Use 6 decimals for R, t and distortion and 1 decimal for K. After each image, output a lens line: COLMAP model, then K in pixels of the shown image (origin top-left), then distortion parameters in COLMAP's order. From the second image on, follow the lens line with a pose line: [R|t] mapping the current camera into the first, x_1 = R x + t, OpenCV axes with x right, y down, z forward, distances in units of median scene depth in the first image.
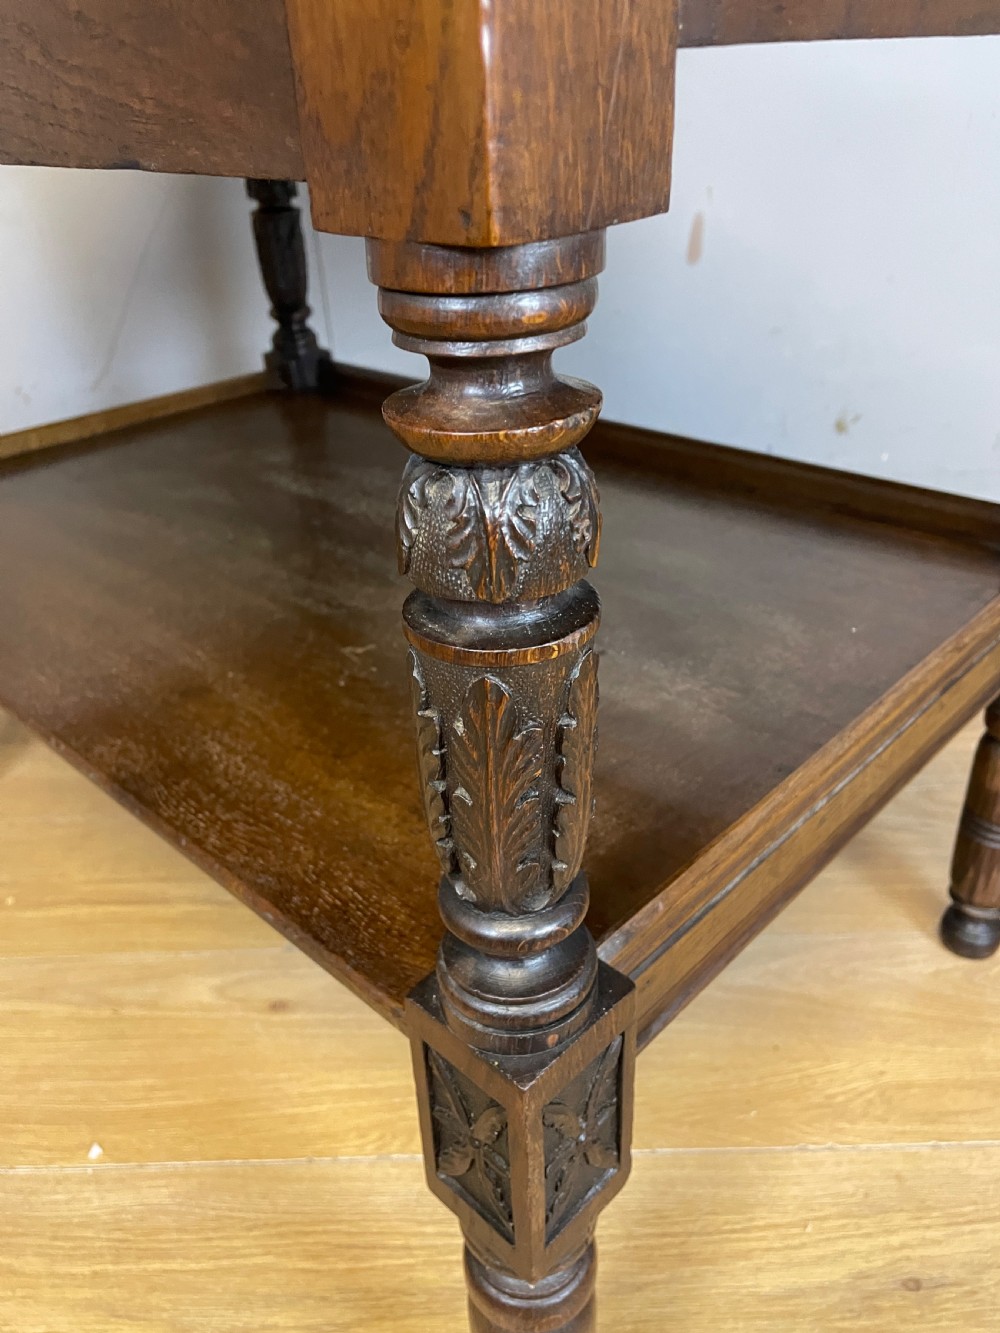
lens RADIAL K [[1024.4, 0, 493.5], [0, 1024.4, 682.5], [0, 0, 1]] dist [0.049379, -0.078928]
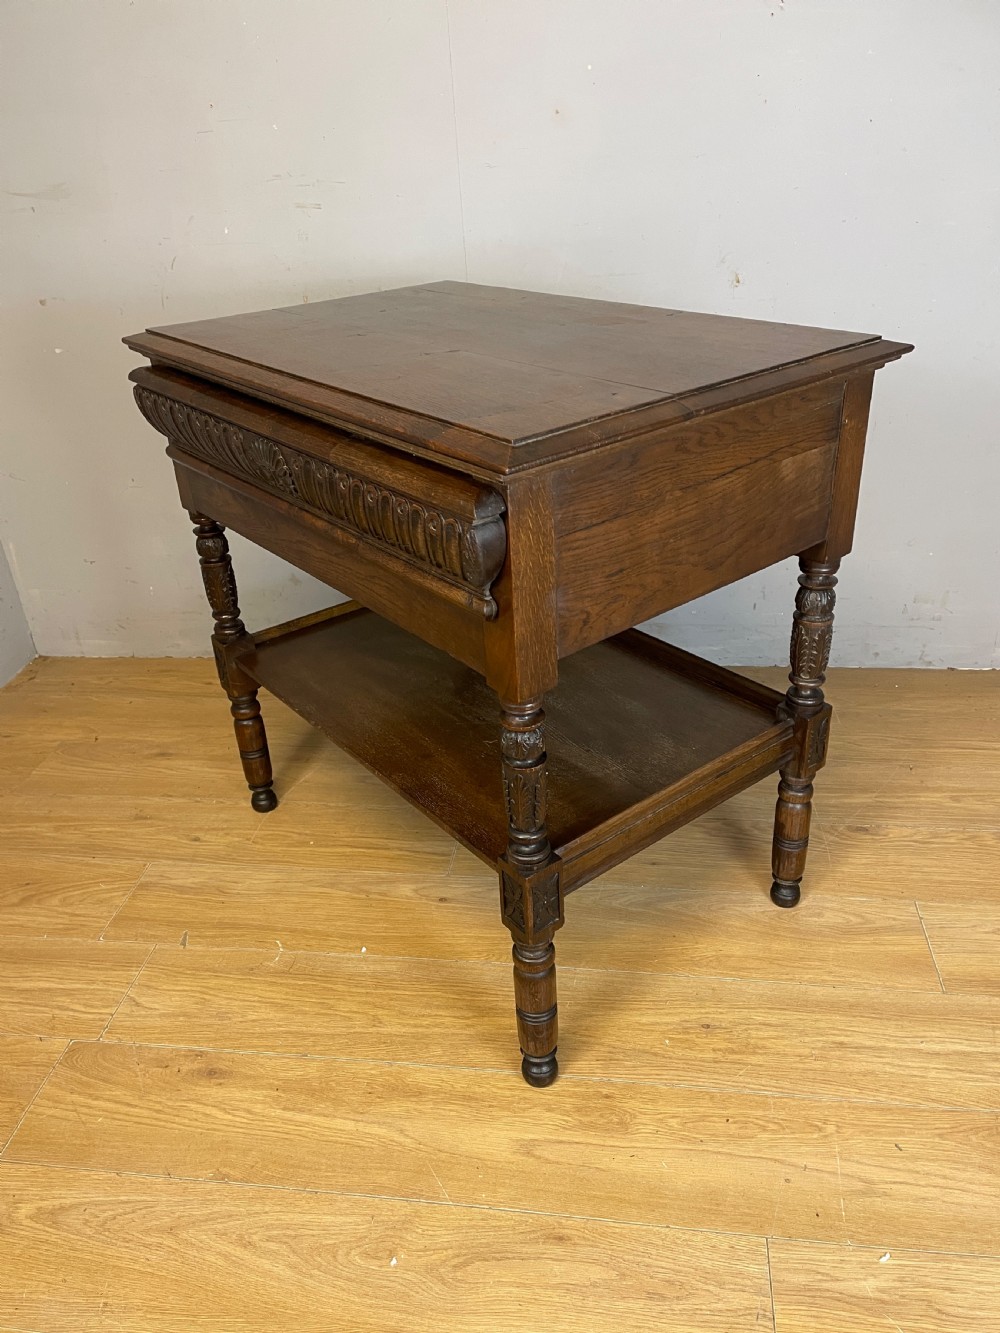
lens RADIAL K [[1007.6, 0, 493.3], [0, 1007.6, 675.9], [0, 0, 1]] dist [0.092109, -0.117332]
pose [[0.990269, 0.056891, -0.127004, 0.161907], [-0.060295, 0.997913, -0.023117, -0.126002], [0.125424, 0.030550, 0.991633, -1.311240]]
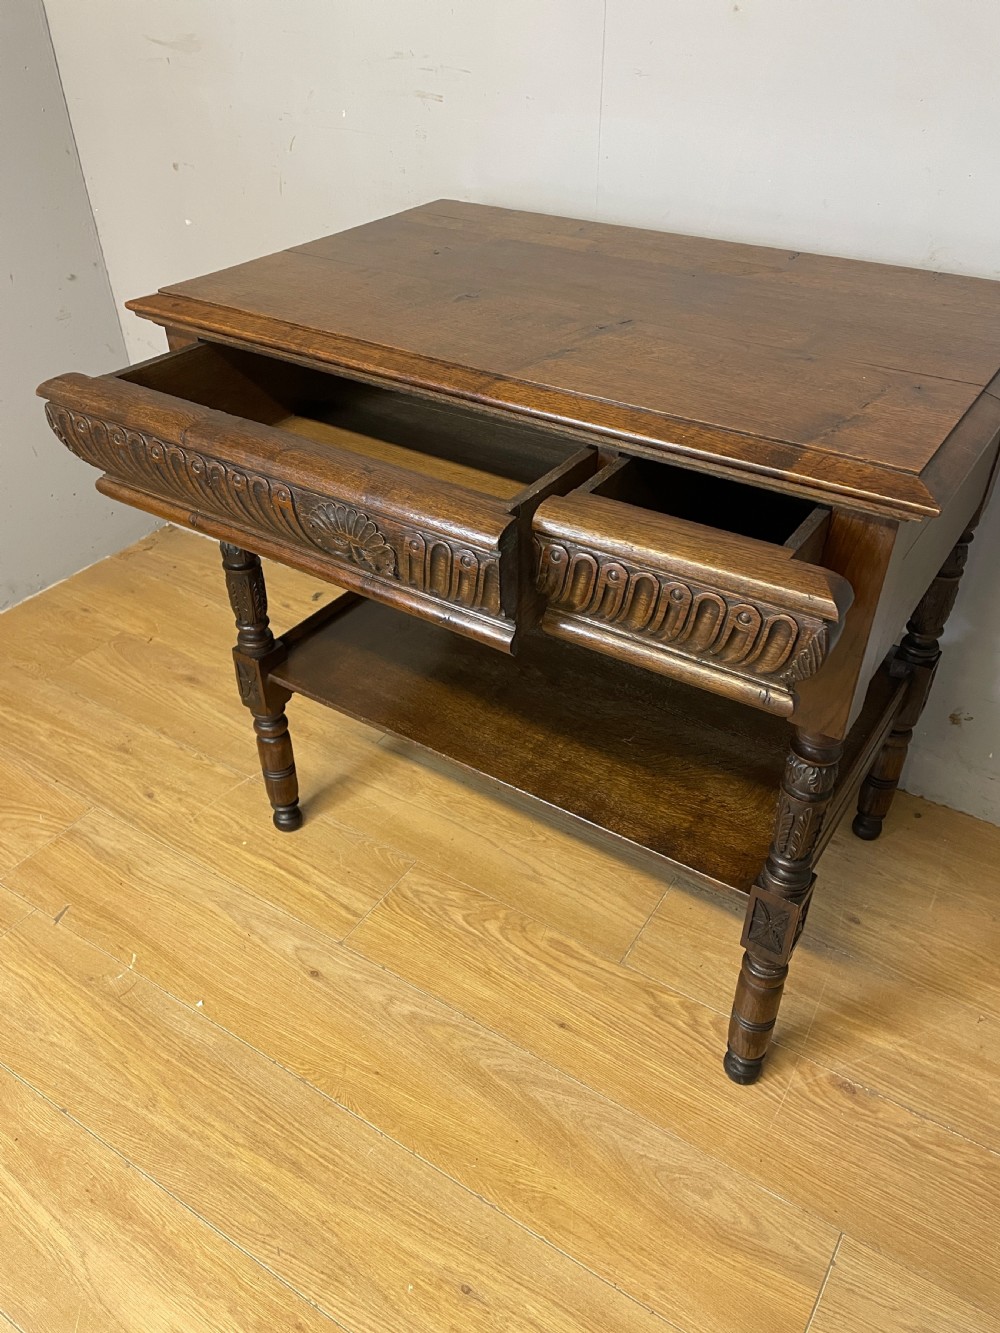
lens RADIAL K [[1007.6, 0, 499.4], [0, 1007.6, 666.3], [0, 0, 1]] dist [0.092109, -0.117332]
pose [[0.843763, 0.352501, -0.404732, 0.756753], [-0.301912, 0.935194, 0.185097, -0.785736], [0.443750, -0.033984, 0.895506, -0.571264]]
